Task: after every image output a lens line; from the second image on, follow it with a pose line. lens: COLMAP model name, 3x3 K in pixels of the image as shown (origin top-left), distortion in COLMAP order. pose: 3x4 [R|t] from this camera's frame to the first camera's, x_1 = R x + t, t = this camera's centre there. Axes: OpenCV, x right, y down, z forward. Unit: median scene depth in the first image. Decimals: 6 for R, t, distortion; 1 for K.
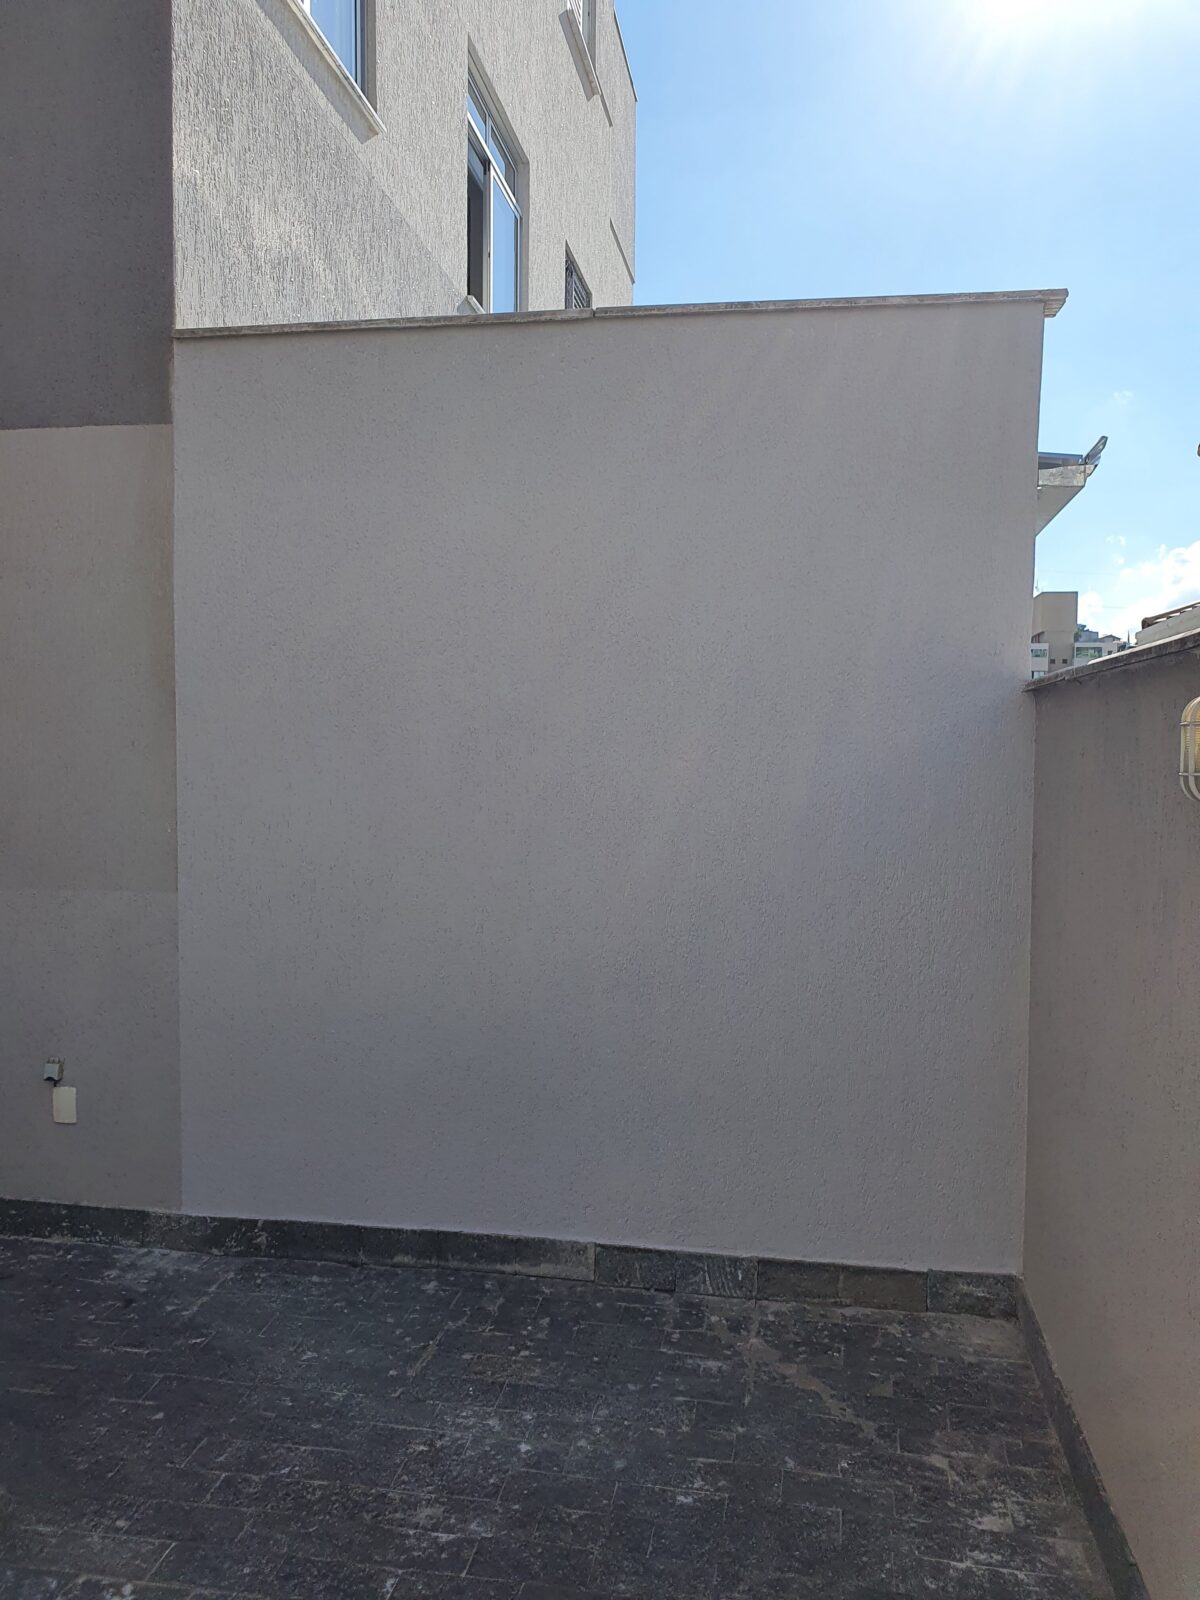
lens RADIAL K [[1239.5, 0, 600.0], [0, 1239.5, 800.0], [0, 0, 1]] dist [0.009232, 0.012240]
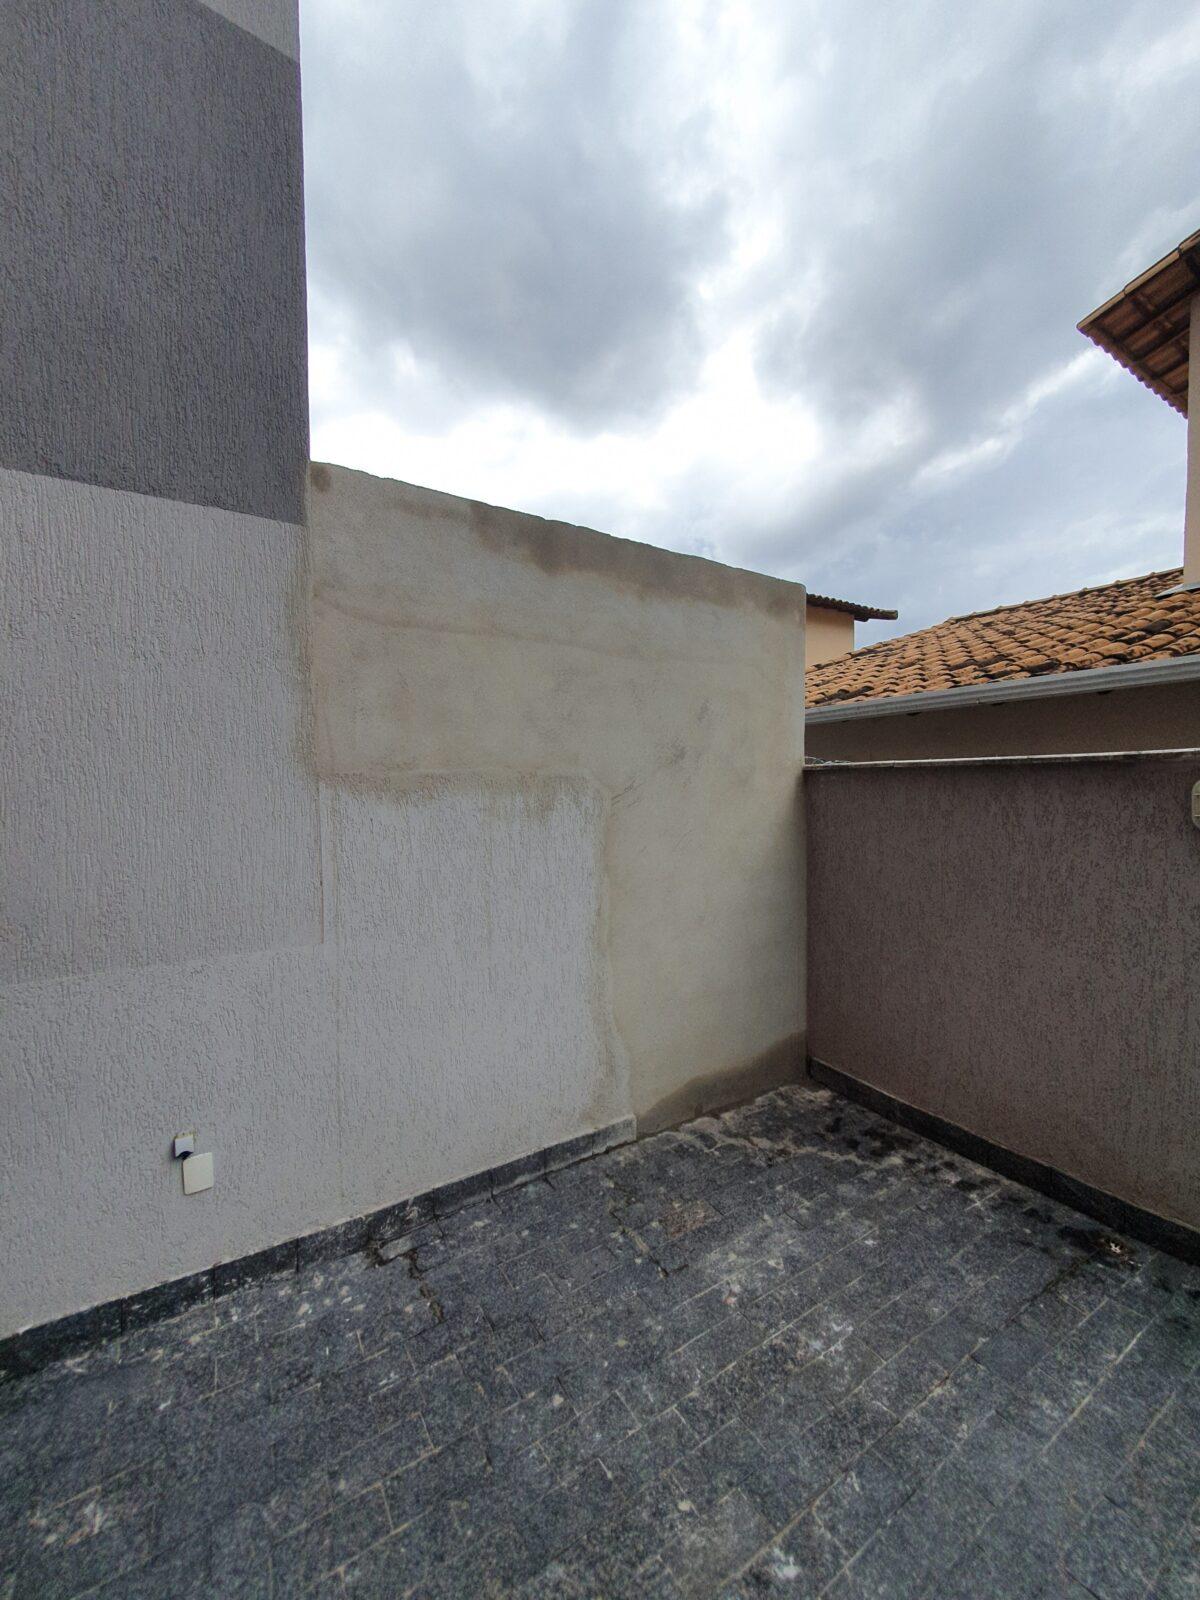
lens RADIAL K [[633.1, 0, 603.6], [0, 633.1, 808.0], [0, 0, 1]] dist [0.007998, 0.000039]
pose [[0.744700, -0.041969, 0.666078, -0.545761], [0.041521, 0.999001, 0.016523, -0.050552], [-0.666106, 0.015352, 0.745699, 0.408762]]
